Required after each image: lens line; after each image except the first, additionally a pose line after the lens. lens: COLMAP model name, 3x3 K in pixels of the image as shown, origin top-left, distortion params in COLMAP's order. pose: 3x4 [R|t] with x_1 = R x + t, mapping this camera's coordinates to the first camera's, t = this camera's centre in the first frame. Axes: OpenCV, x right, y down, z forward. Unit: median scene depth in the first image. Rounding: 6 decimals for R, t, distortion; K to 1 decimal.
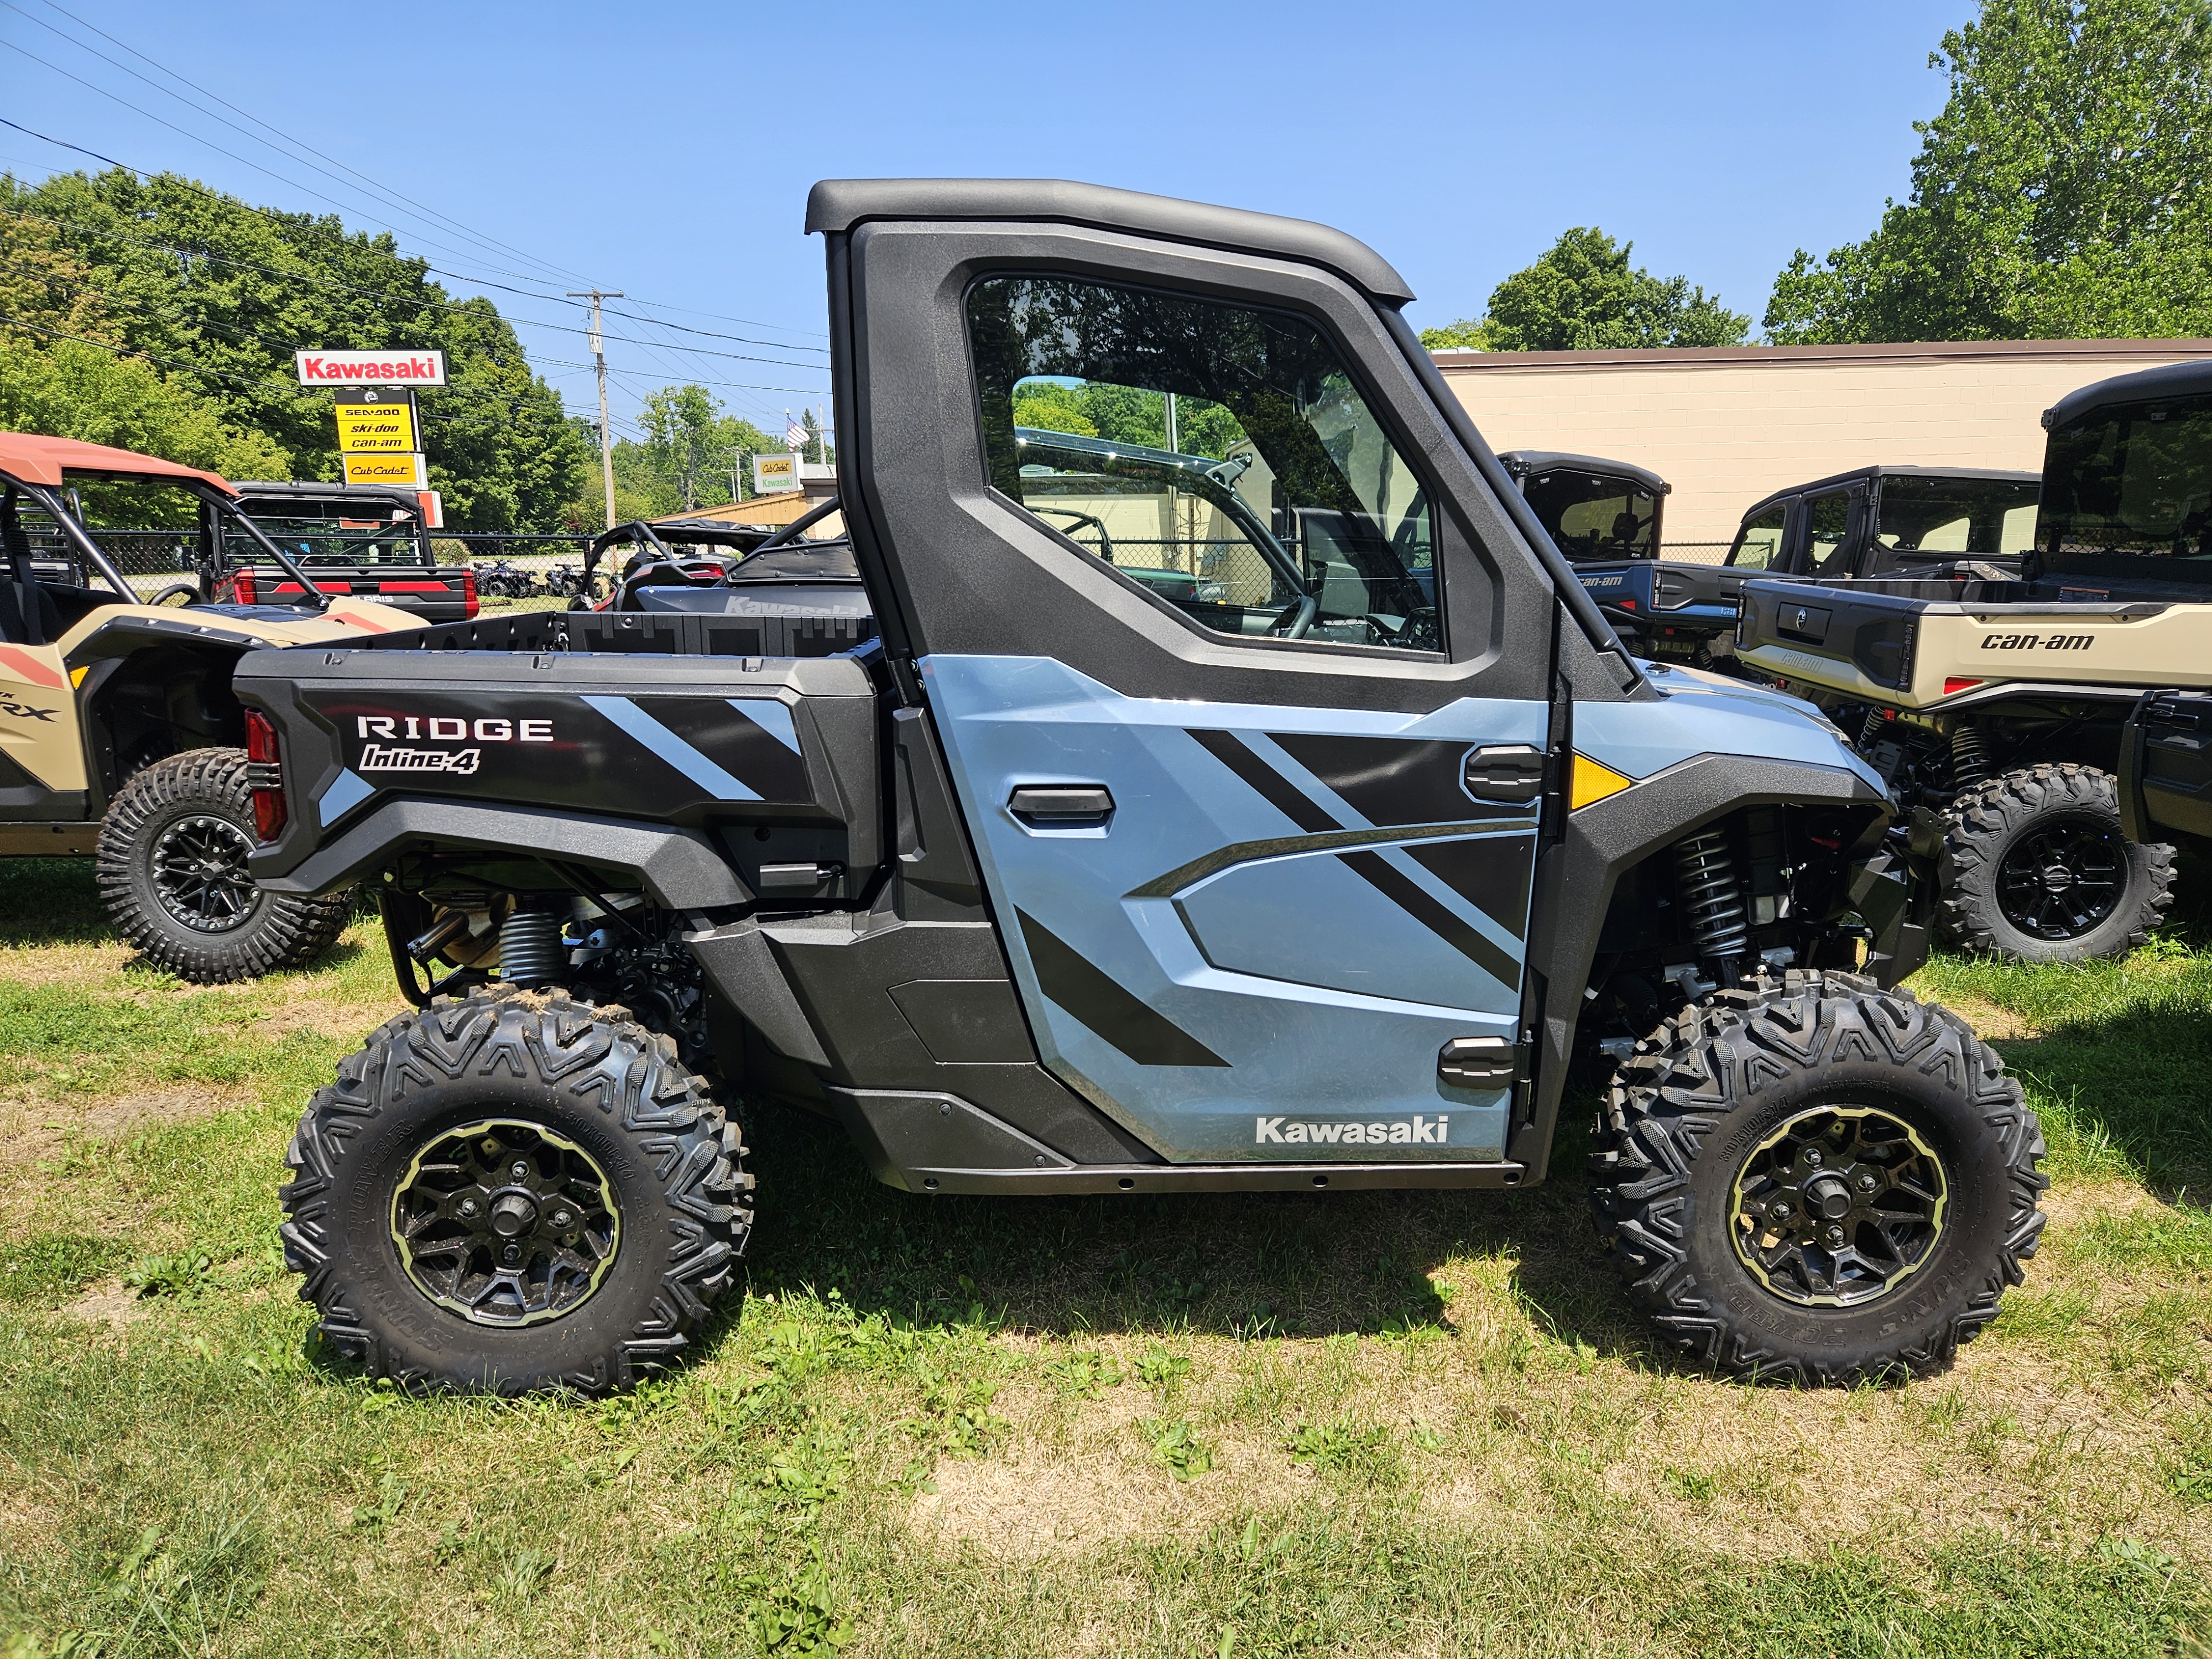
lens RADIAL K [[1634.1, 0, 1106.0], [0, 1634.1, 829.5], [0, 0, 1]] dist [0.009958, -0.006345]
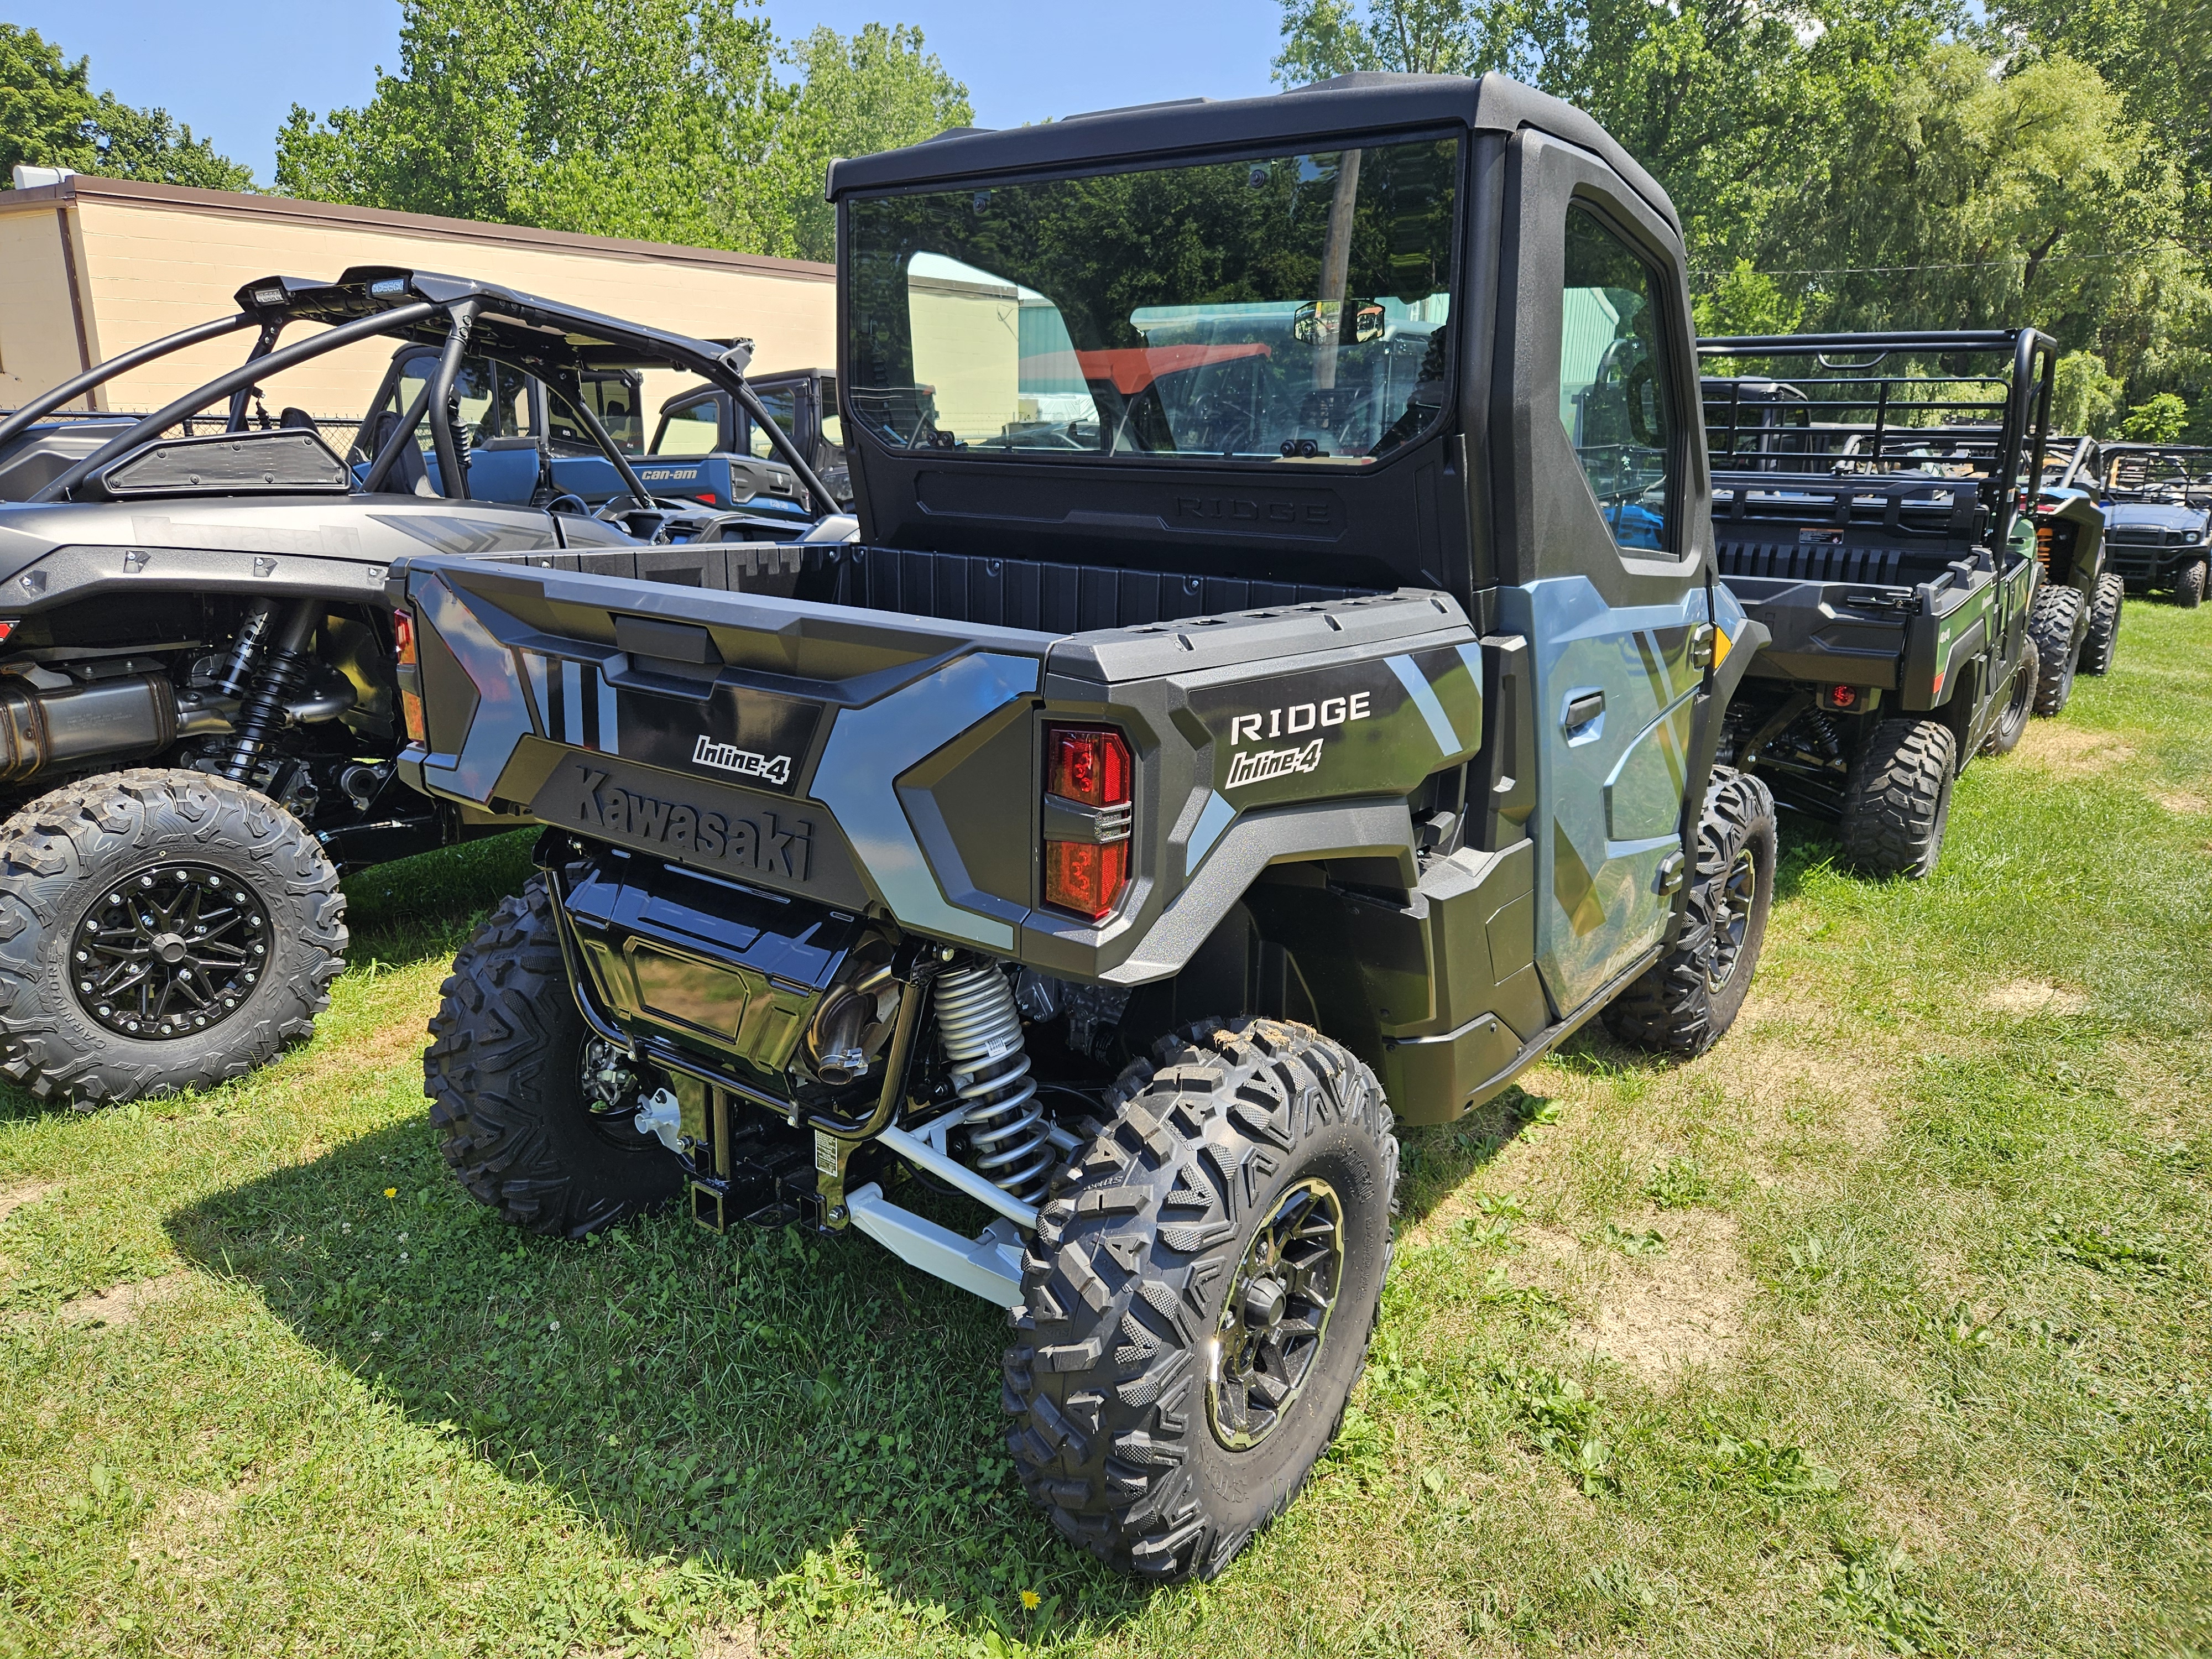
lens RADIAL K [[1634.1, 0, 1106.0], [0, 1634.1, 829.5], [0, 0, 1]] dist [0.009958, -0.006345]
pose [[0.558853, -0.180163, 0.809460, -0.164881], [0.118377, 0.983450, 0.137160, -0.019142], [-0.820774, 0.019169, 0.570931, 0.095111]]
